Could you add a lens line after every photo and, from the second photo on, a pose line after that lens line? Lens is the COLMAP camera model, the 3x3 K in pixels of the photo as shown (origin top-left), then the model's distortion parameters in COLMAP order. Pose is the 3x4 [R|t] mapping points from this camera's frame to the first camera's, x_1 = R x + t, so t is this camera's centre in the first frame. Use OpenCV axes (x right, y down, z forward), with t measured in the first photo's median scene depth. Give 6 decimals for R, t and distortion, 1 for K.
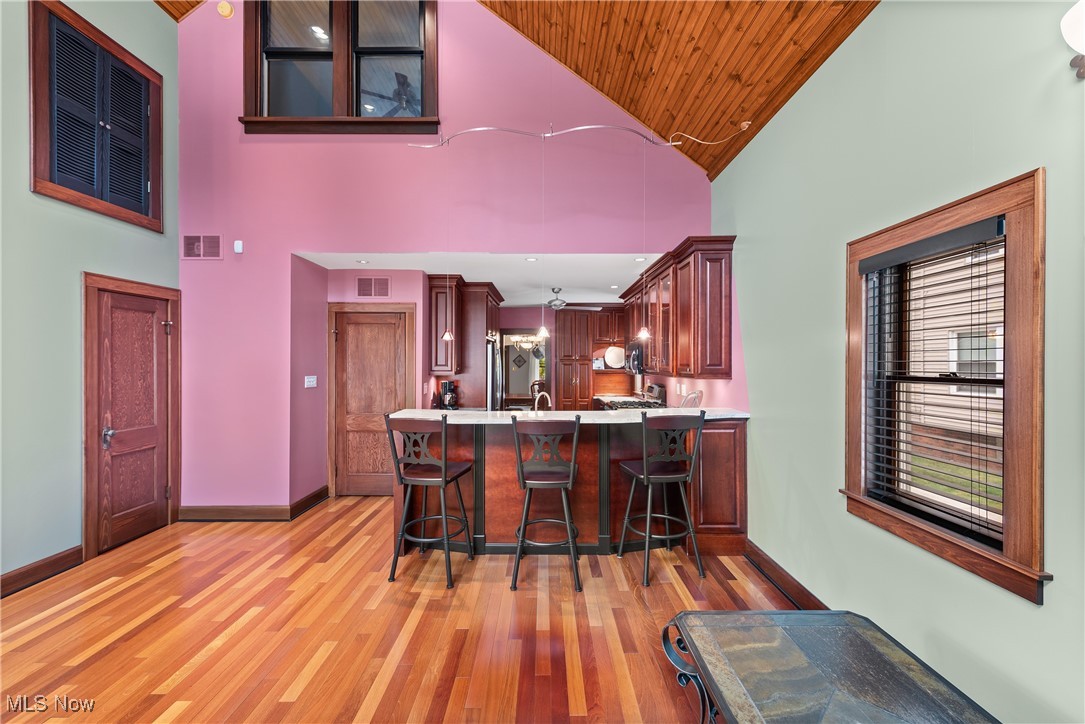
lens RADIAL K [[430.3, 0, 544.9], [0, 430.3, 361.2], [0, 0, 1]] dist [0.011152, -0.000333]
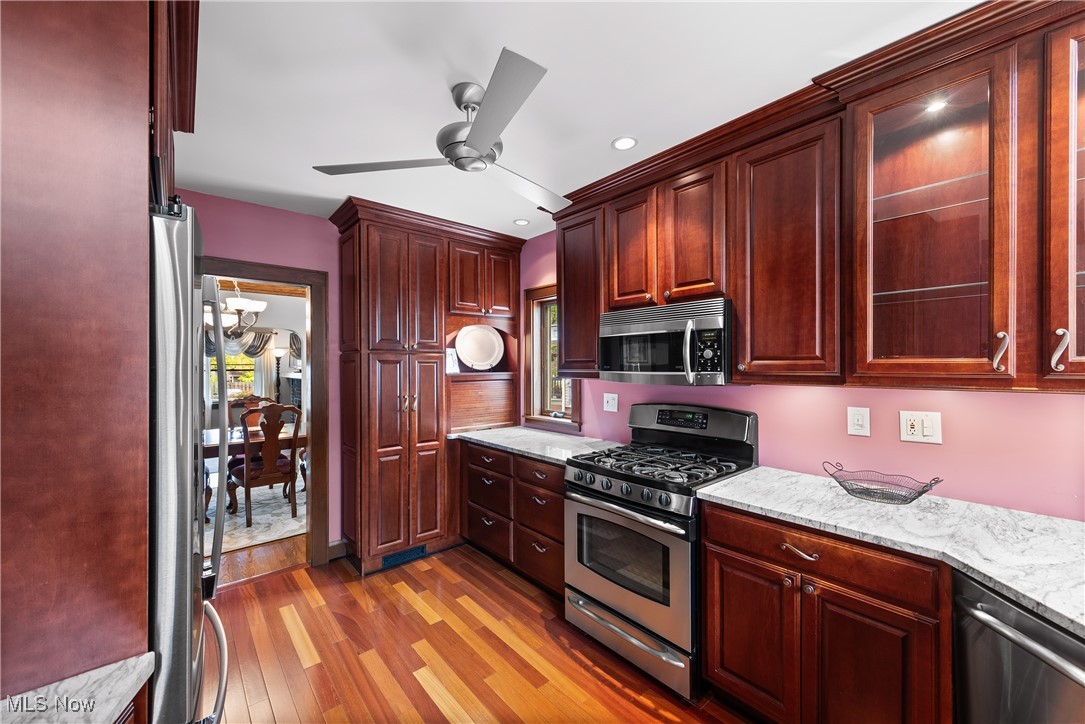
lens RADIAL K [[415.2, 0, 539.0], [0, 415.2, 363.6], [0, 0, 1]] dist [0.000313, -0.000165]
pose [[0.759436, 0.001861, 0.650579, -0.187713], [-0.000844, 0.999998, -0.001876, 0.019902], [-0.650581, 0.000876, 0.759436, 1.210105]]
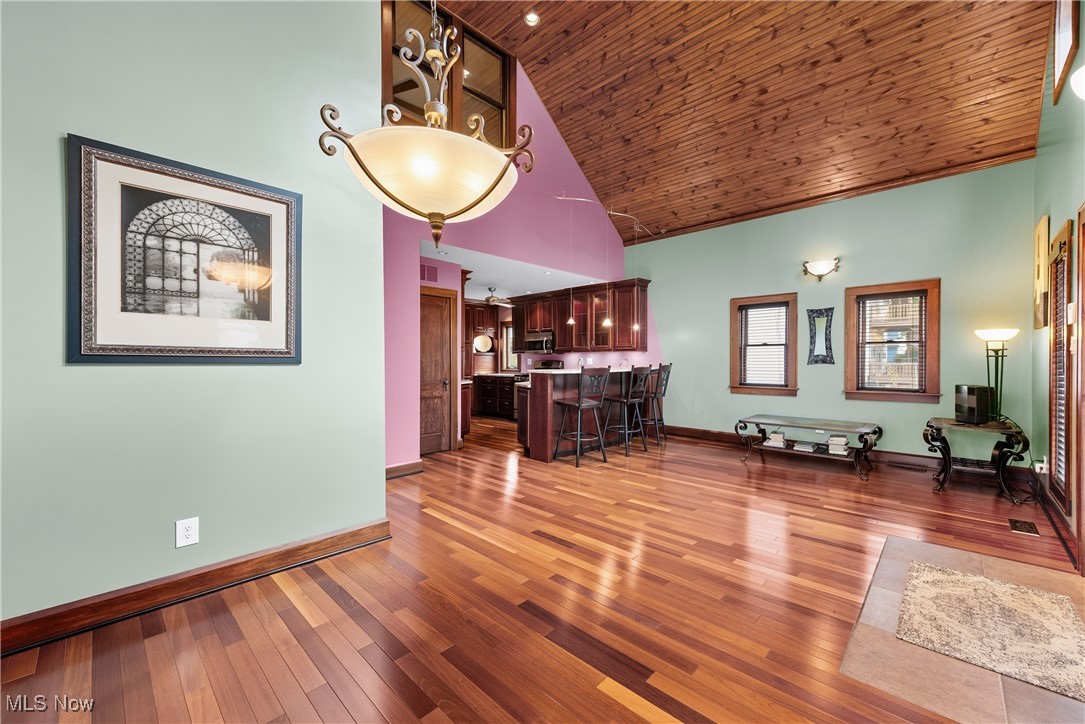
lens RADIAL K [[430.3, 0, 544.9], [0, 430.3, 361.2], [0, 0, 1]] dist [0.011152, -0.000333]
pose [[0.685435, -0.003117, 0.728128, -1.304609], [-0.000904, 0.999986, 0.005132, 0.074677], [-0.728134, -0.004176, 0.685422, -0.028179]]
